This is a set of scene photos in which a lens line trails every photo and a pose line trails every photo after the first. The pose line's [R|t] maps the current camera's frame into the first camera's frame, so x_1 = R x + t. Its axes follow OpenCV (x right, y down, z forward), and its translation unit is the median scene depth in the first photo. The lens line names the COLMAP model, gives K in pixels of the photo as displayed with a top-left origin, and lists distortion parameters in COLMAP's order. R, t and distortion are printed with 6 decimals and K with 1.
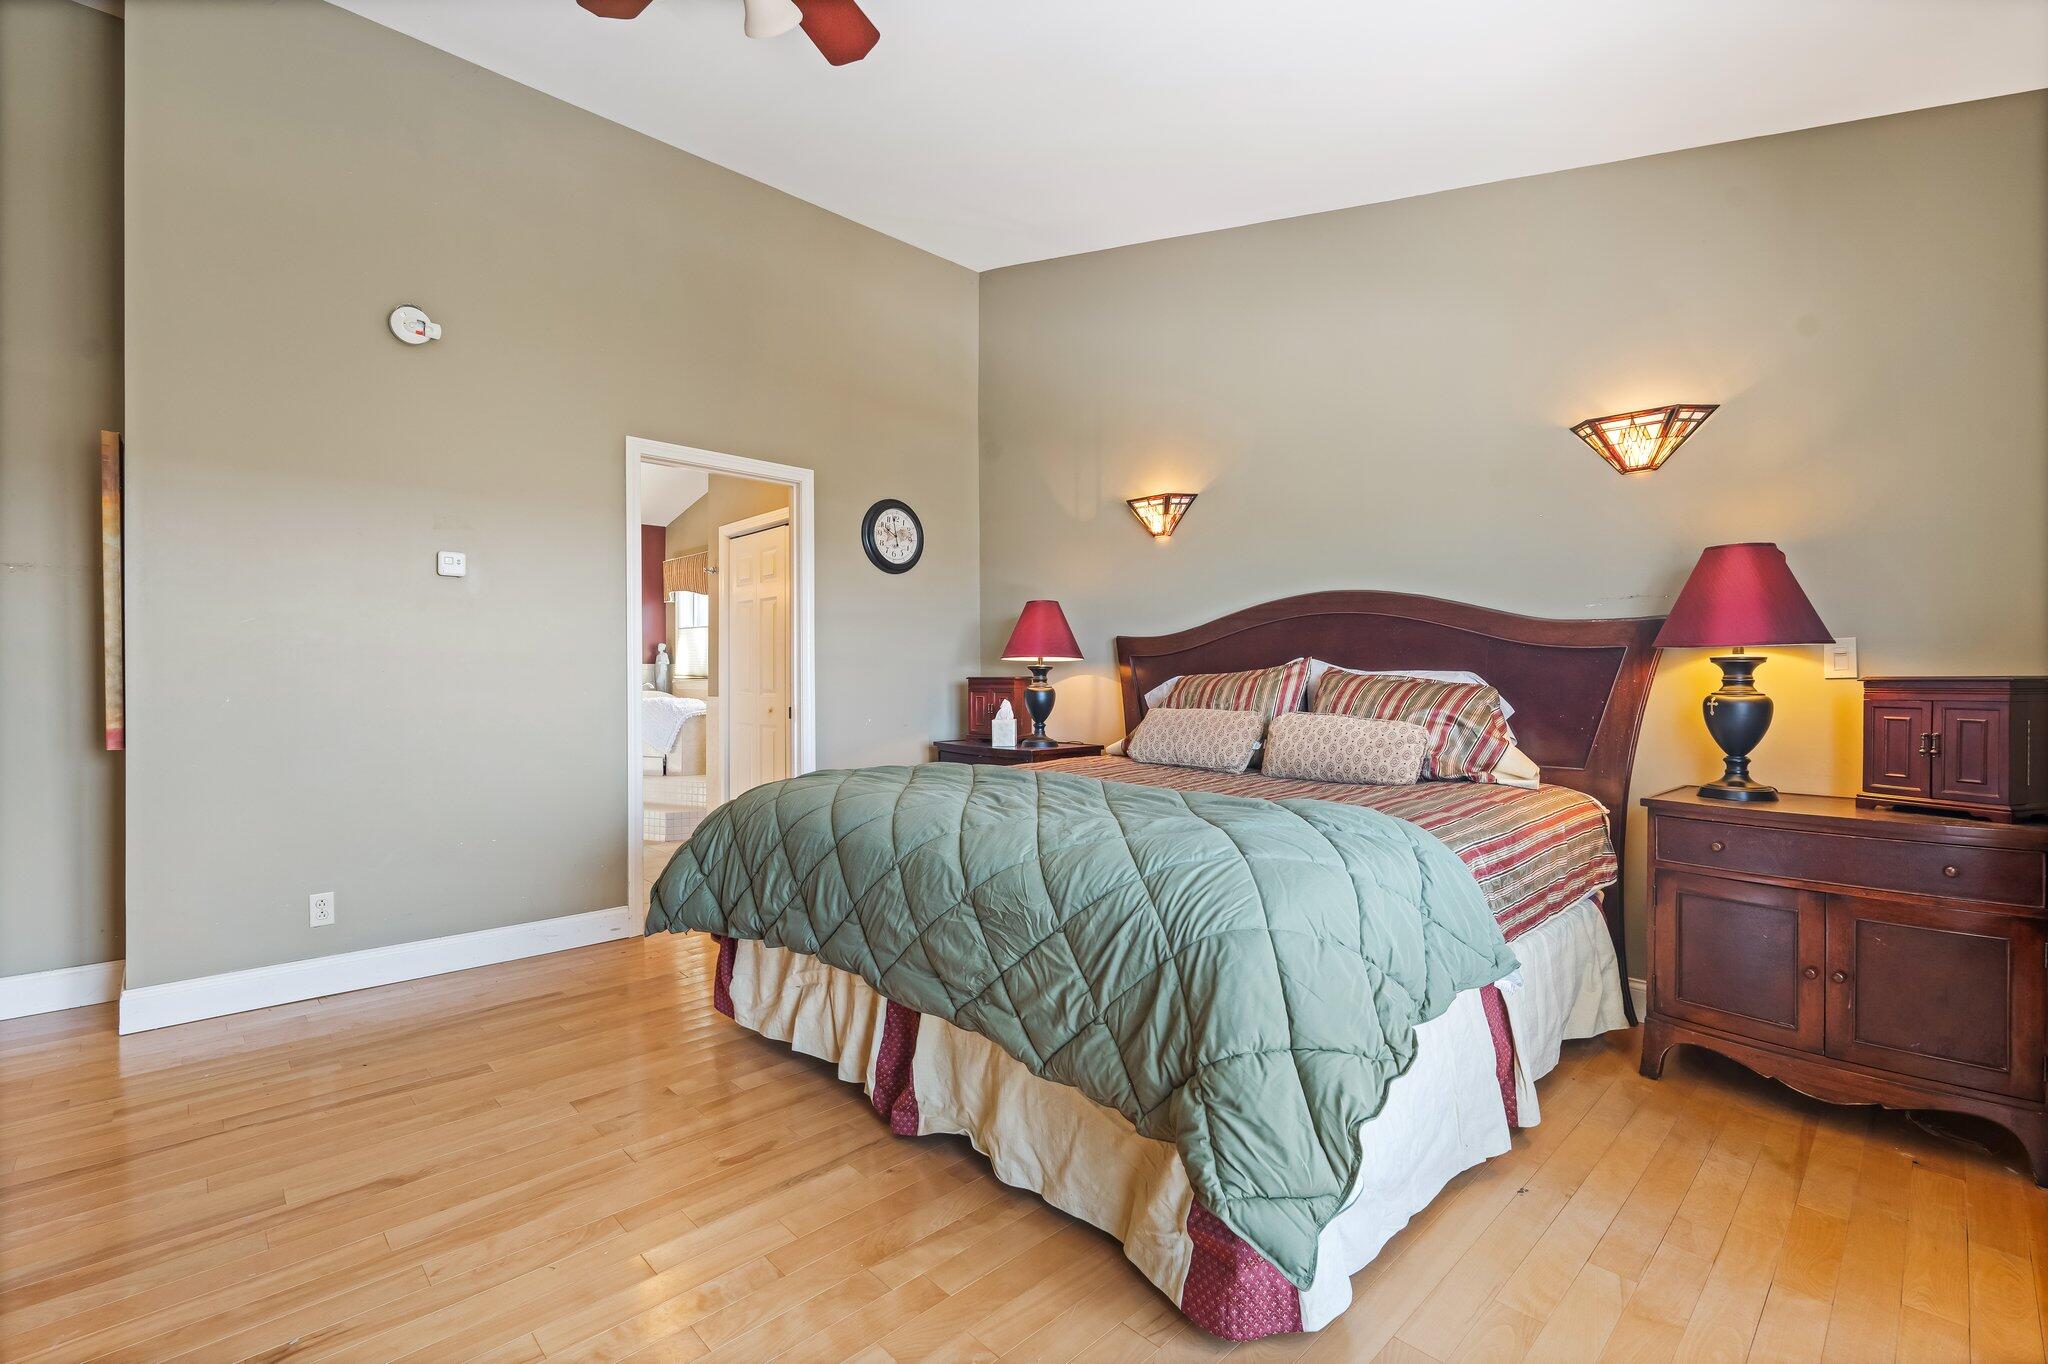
lens RADIAL K [[924.9, 0, 1024.0], [0, 924.9, 682.0], [0, 0, 1]] dist [0.001170, 0.000084]
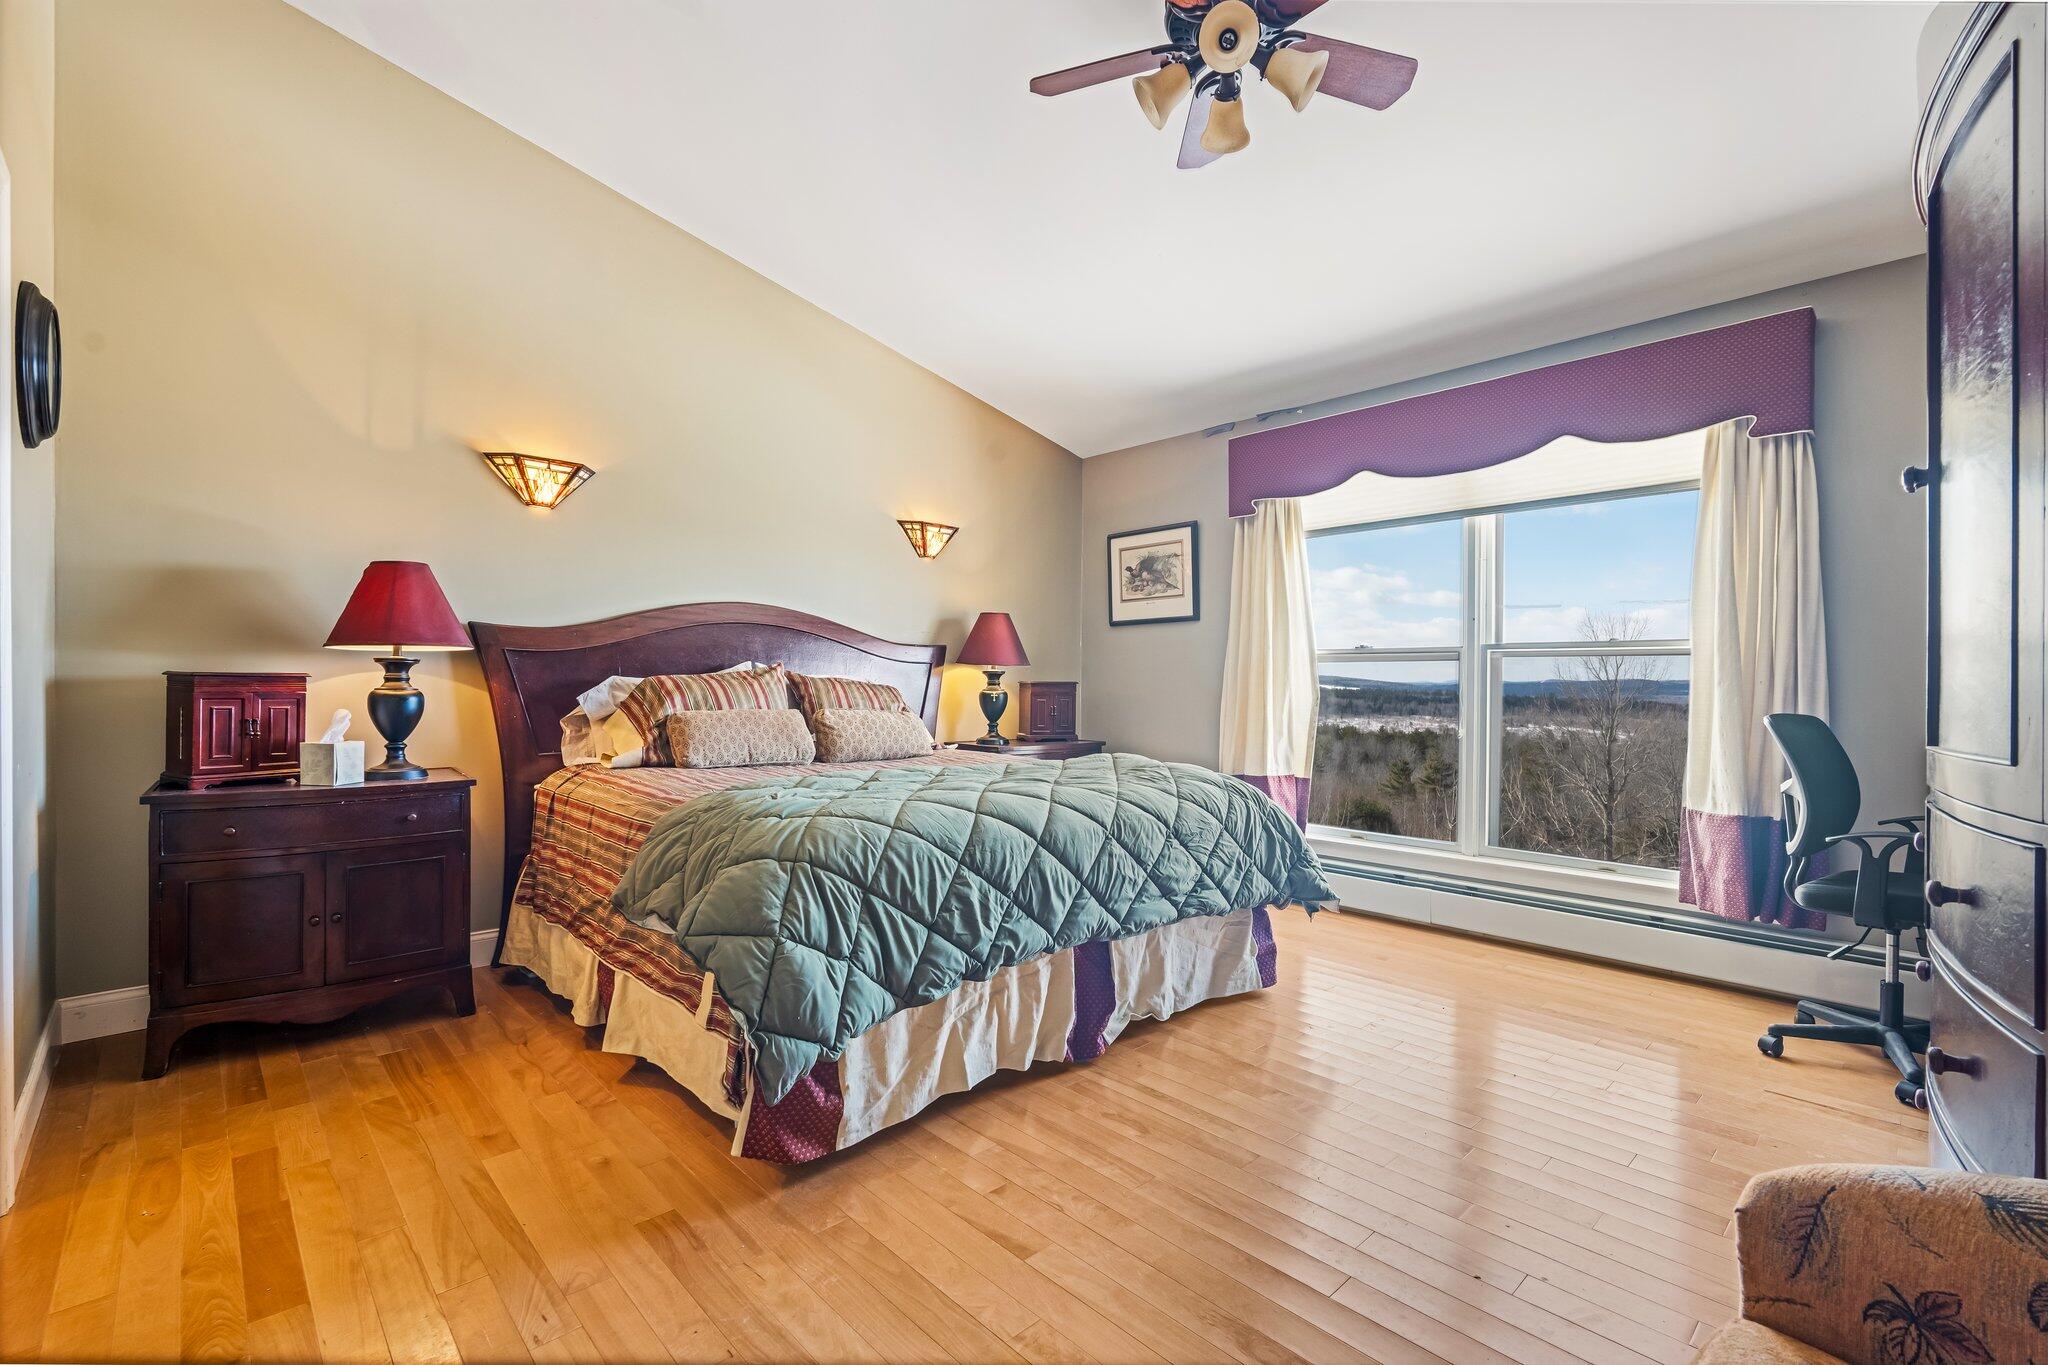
lens RADIAL K [[829.1, 0, 1024.0], [0, 829.1, 682.5], [0, 0, 1]] dist [-0.055435, -0.000022]
pose [[0.031508, -0.001119, 0.999503, -0.577708], [-0.005748, 0.999983, 0.001301, -0.002826], [-0.999487, -0.005786, 0.031501, 0.506005]]
